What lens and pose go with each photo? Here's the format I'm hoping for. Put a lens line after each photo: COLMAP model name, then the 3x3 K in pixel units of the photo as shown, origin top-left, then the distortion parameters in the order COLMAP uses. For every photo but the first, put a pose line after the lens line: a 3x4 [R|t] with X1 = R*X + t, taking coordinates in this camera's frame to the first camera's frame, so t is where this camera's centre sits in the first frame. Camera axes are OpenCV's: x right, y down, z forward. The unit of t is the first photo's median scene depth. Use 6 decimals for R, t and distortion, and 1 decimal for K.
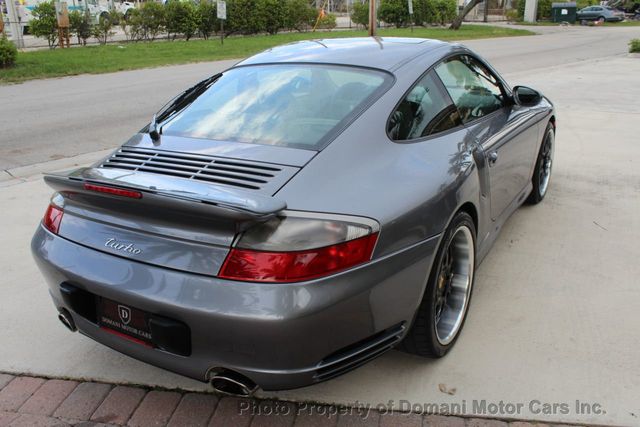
lens RADIAL K [[581.5, 0, 323.2], [0, 581.5, 231.8], [0, 0, 1]] dist [-0.081742, 0.000000]
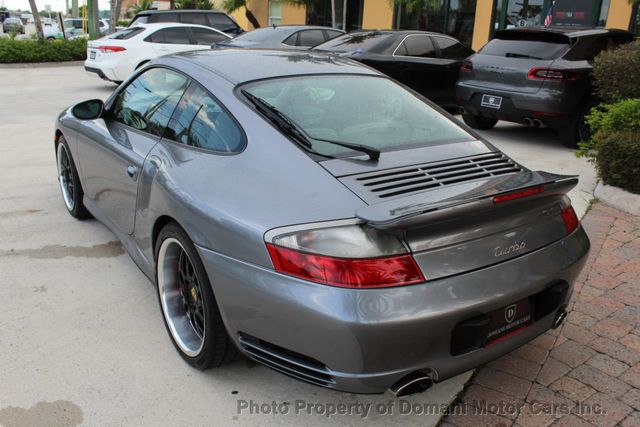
lens RADIAL K [[581.5, 0, 315.8], [0, 581.5, 220.2], [0, 0, 1]] dist [-0.081742, 0.000000]
pose [[0.399391, -0.260168, 0.879090, -0.650832], [0.291476, 0.945169, 0.147300, -0.129983], [-0.869211, 0.197404, 0.453325, 0.385054]]
